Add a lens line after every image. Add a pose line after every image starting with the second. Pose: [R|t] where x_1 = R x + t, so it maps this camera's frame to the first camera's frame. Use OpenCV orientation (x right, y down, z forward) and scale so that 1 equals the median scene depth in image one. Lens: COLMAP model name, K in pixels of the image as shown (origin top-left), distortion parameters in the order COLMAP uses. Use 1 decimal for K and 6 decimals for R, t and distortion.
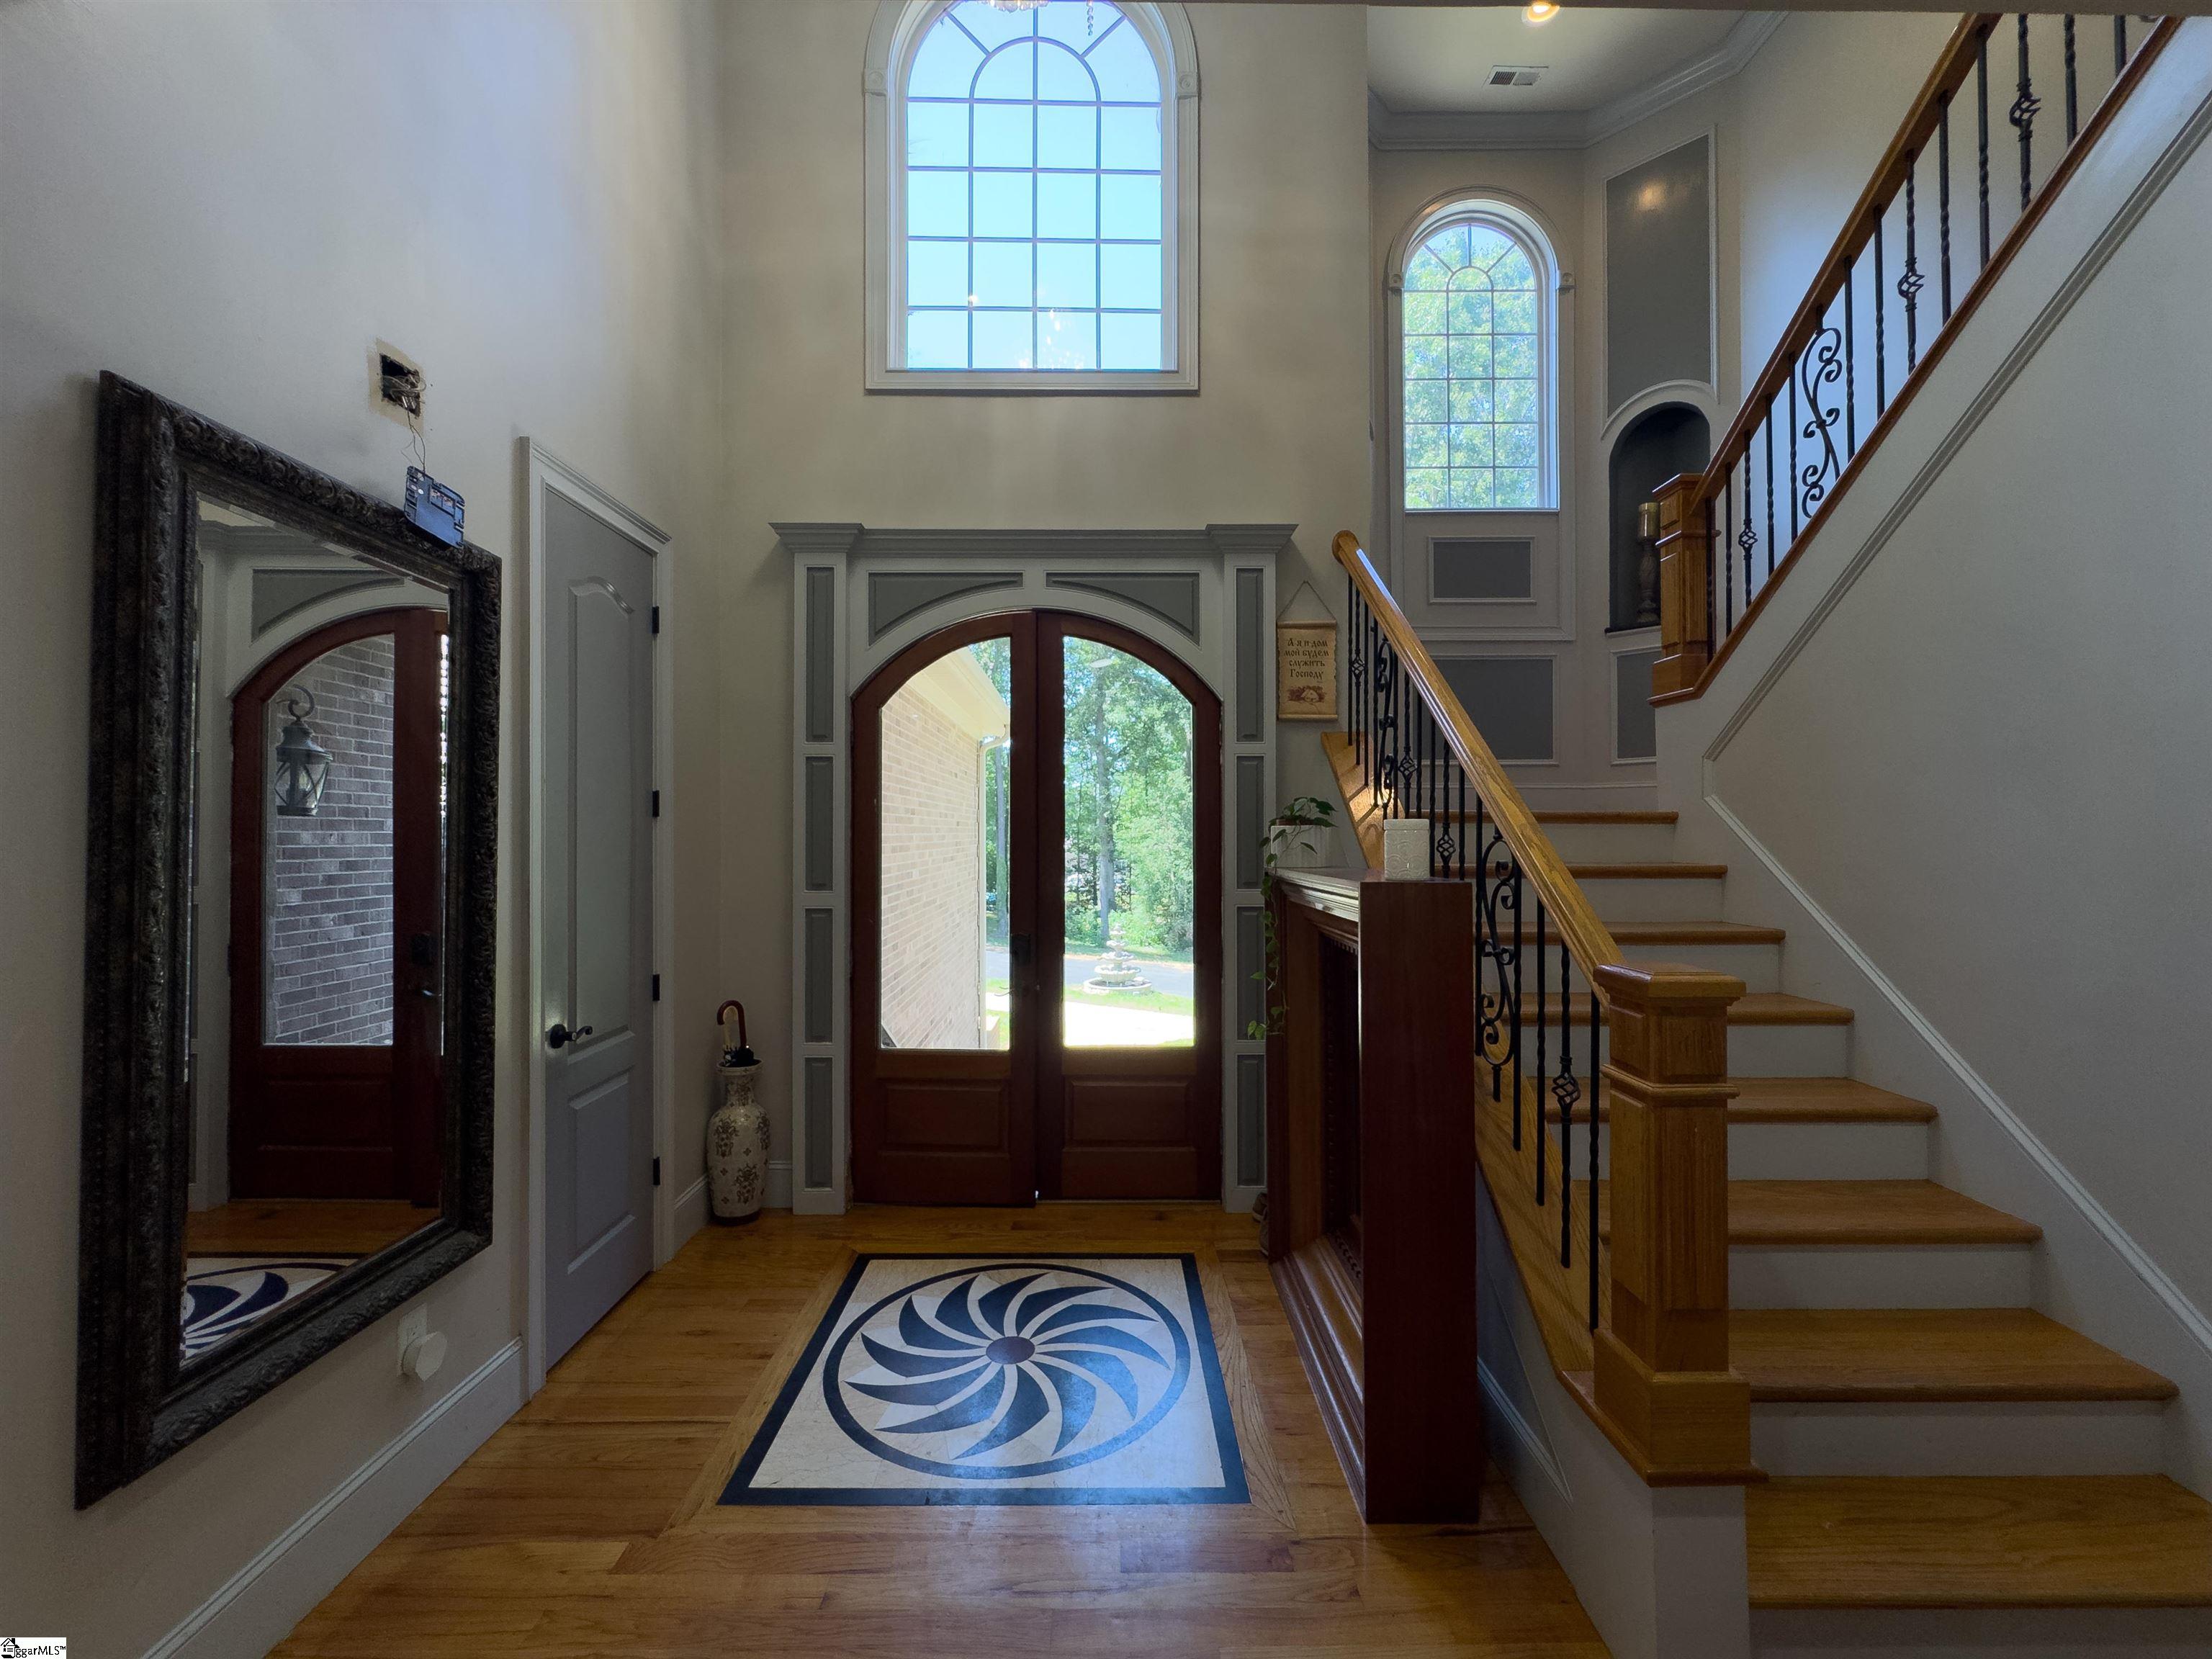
lens RADIAL K [[886.0, 0, 1104.4], [0, 886.0, 827.1], [0, 0, 1]] dist [-0.002439, -0.000066]
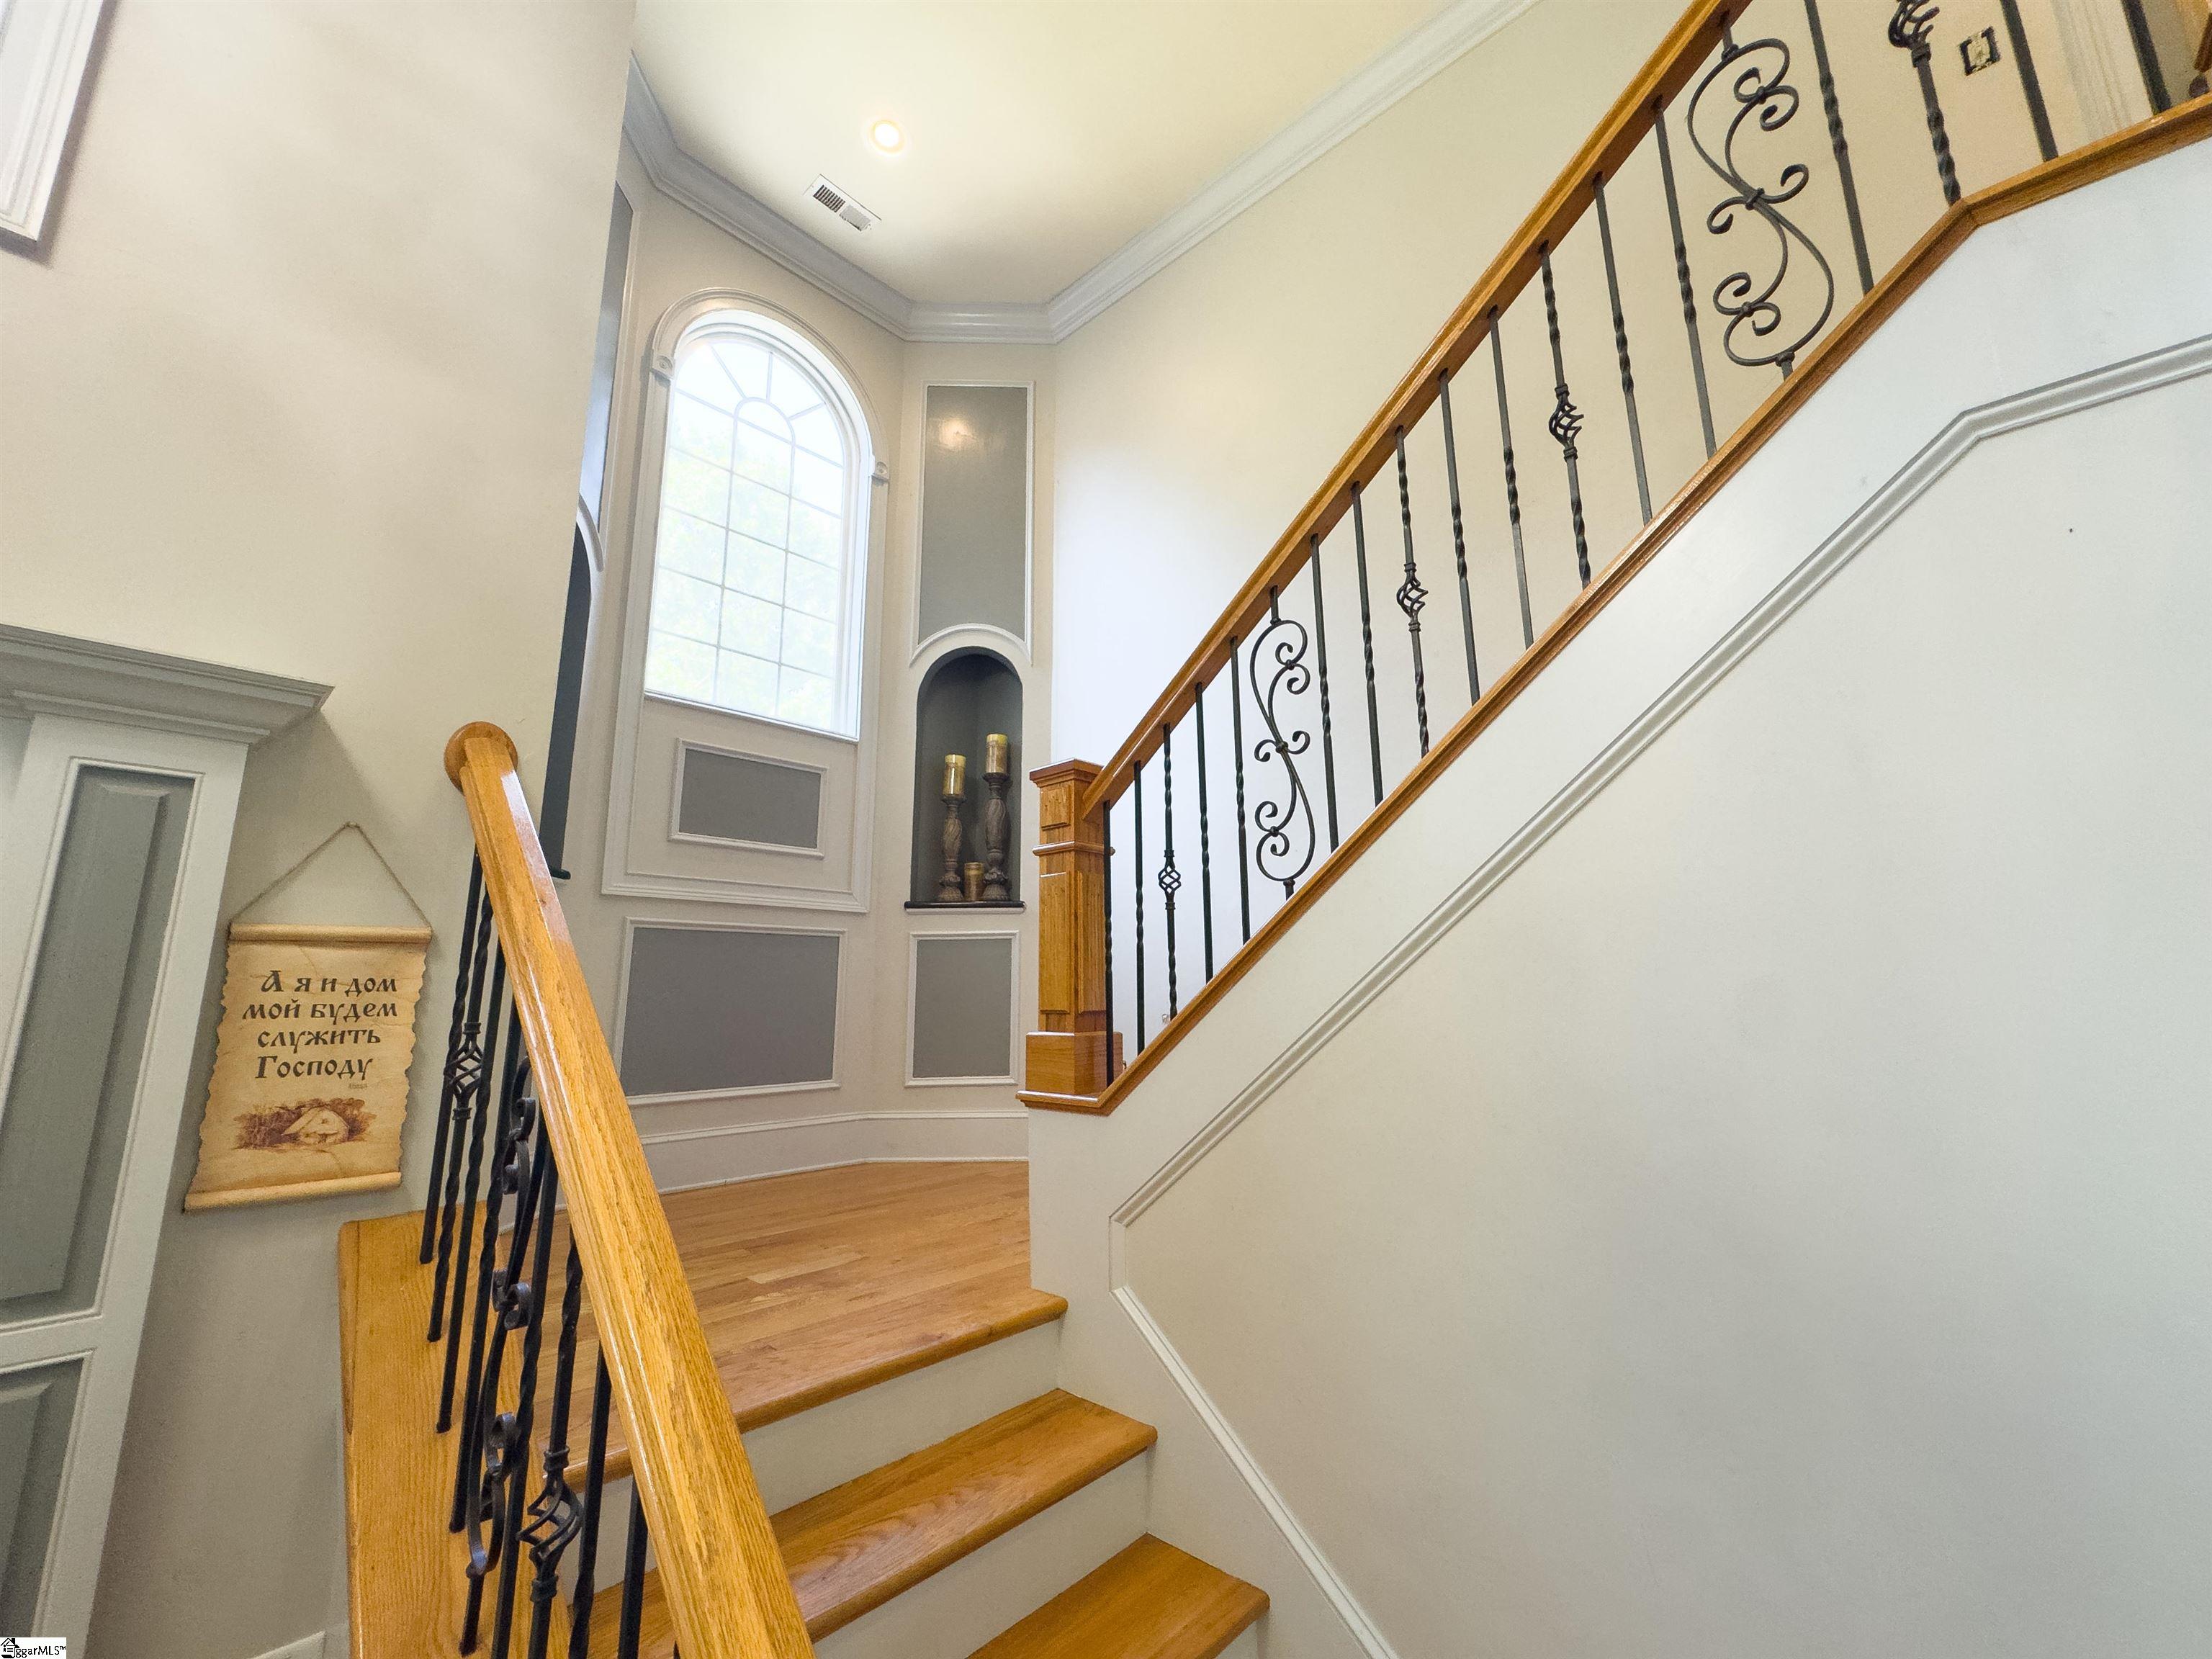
lens RADIAL K [[886.0, 0, 1104.4], [0, 886.0, 827.1], [0, 0, 1]] dist [-0.002439, -0.000066]
pose [[0.684083, 0.134421, 0.716911, 0.176935], [0.002742, 0.982391, -0.186815, -0.205101], [-0.729399, 0.129763, 0.671668, 0.496473]]
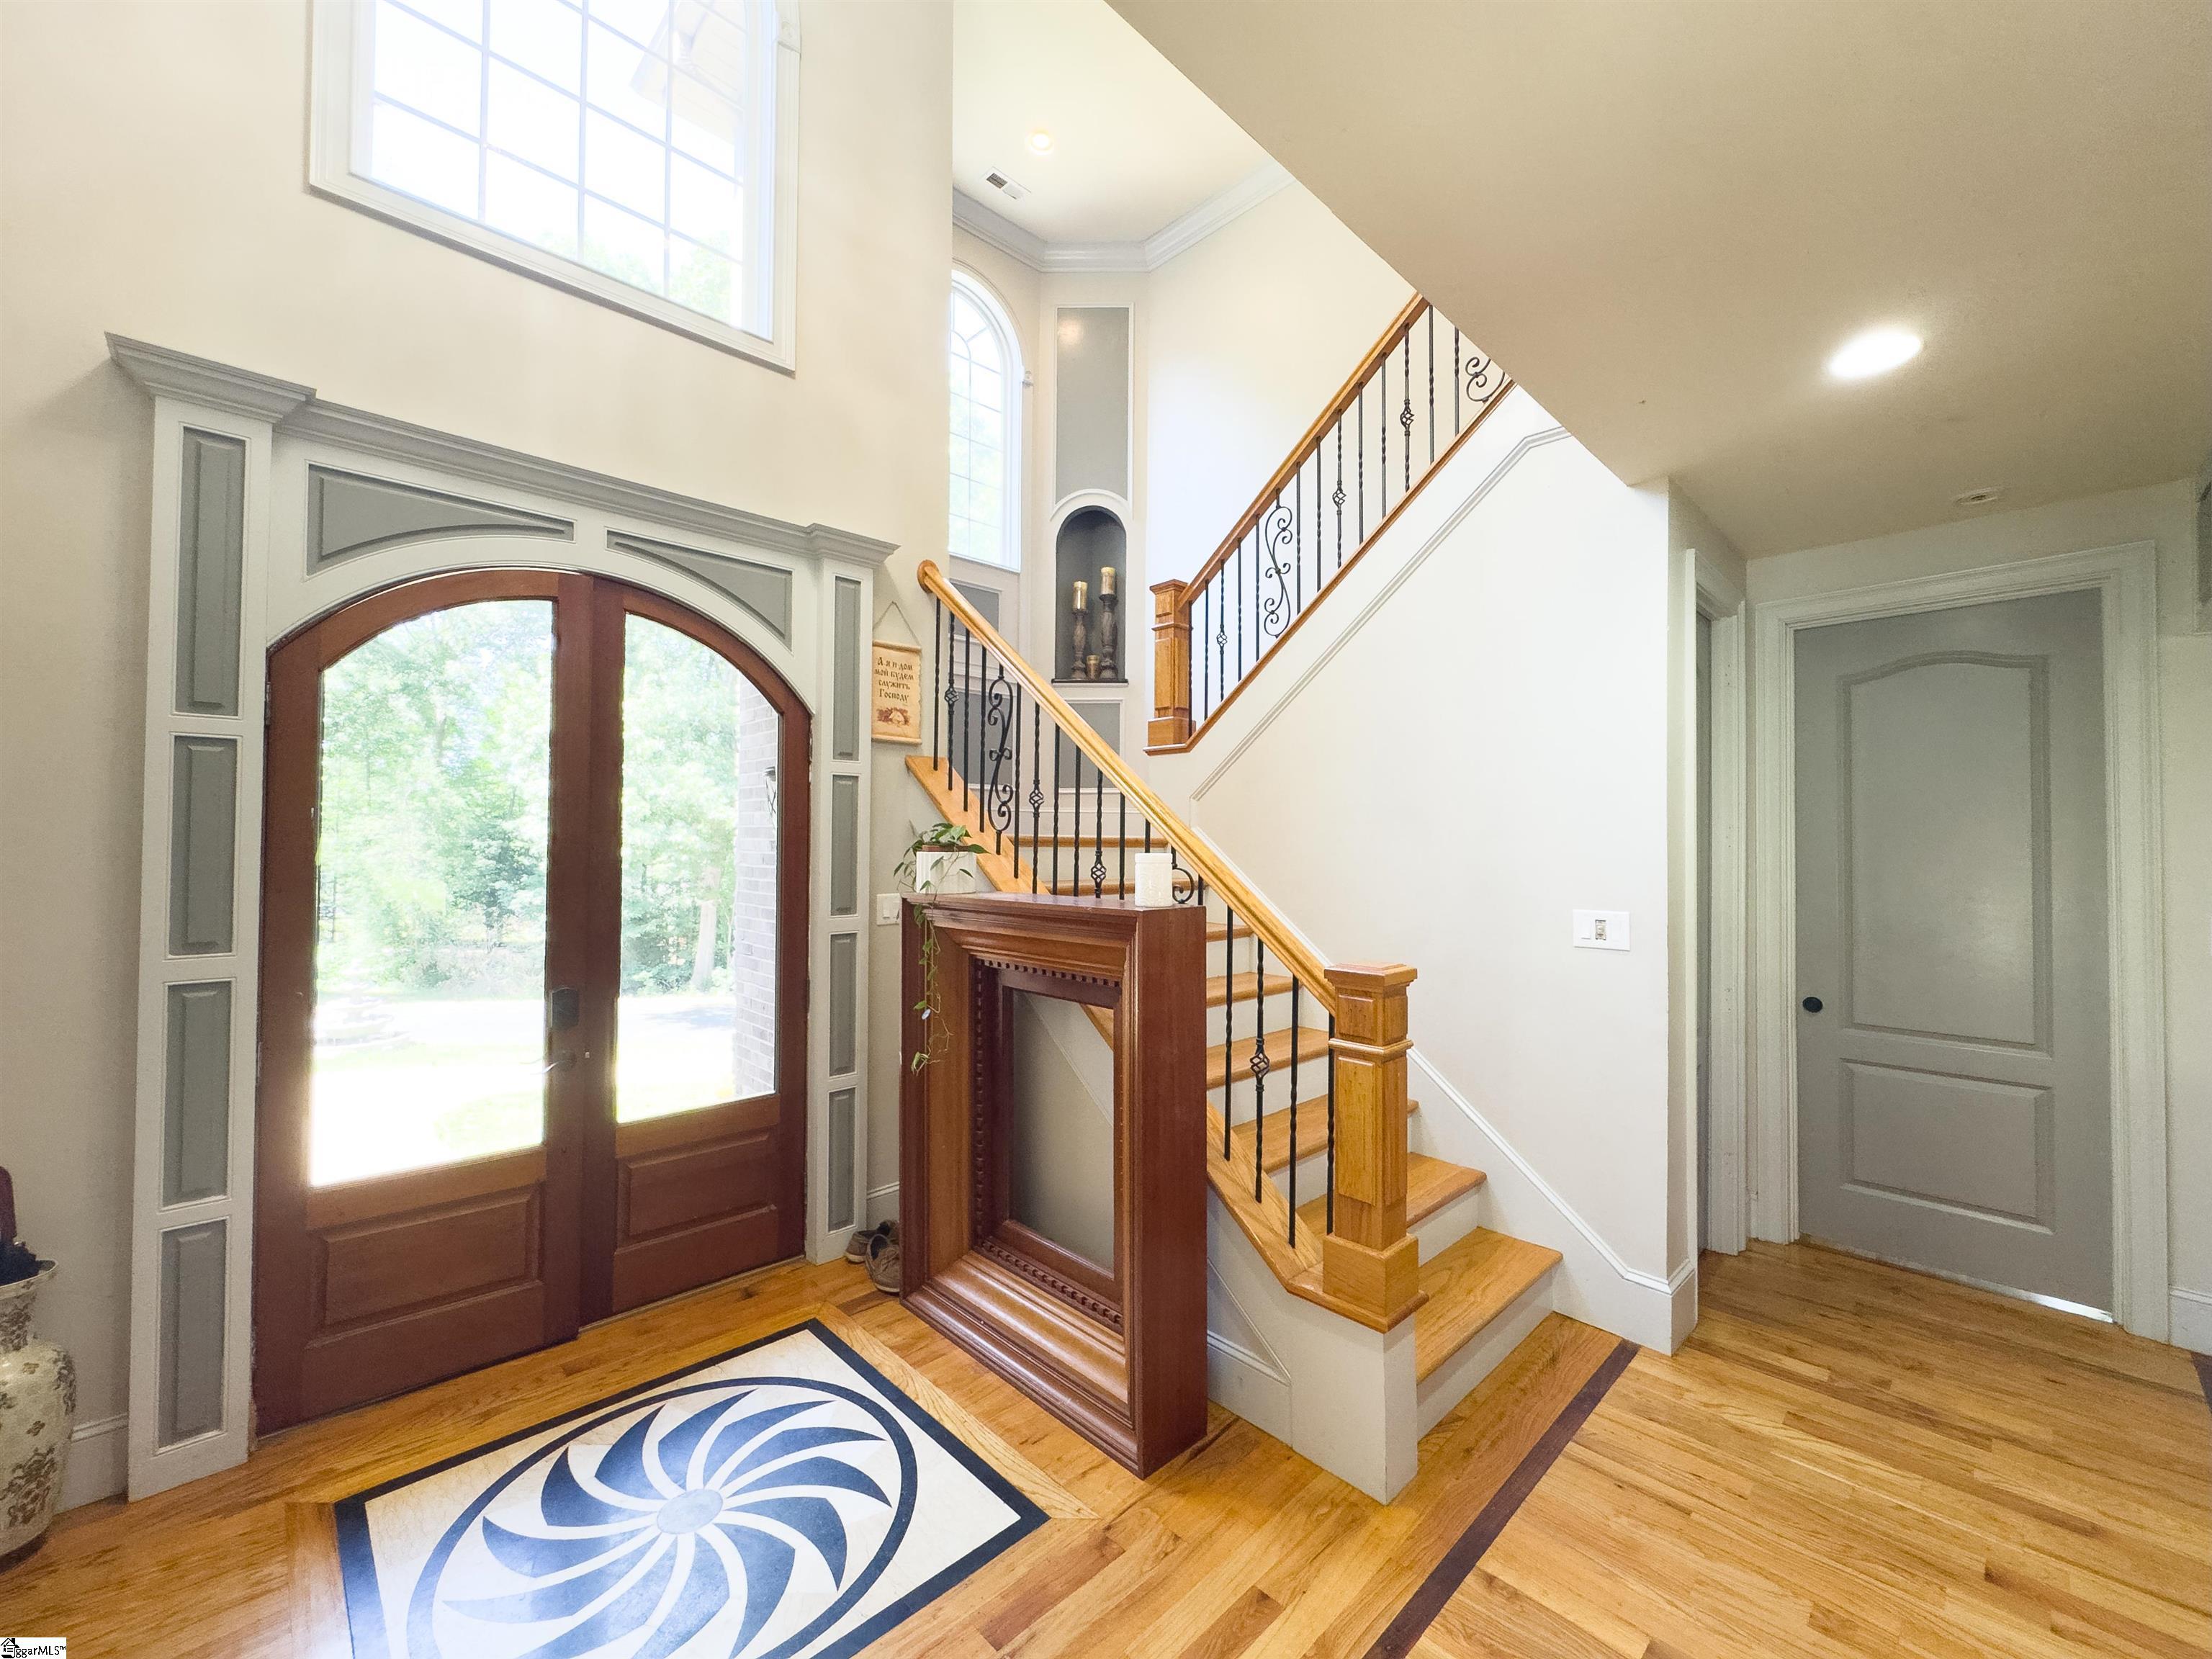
lens RADIAL K [[884.7, 0, 1106.0], [0, 884.7, 829.5], [0, 0, 1]] dist [-0.003252, 0.000068]
pose [[0.724644, 0.014445, 0.688972, -0.285086], [-0.011719, 0.999894, -0.008638, -0.017050], [-0.689024, -0.001815, 0.724737, 0.118335]]
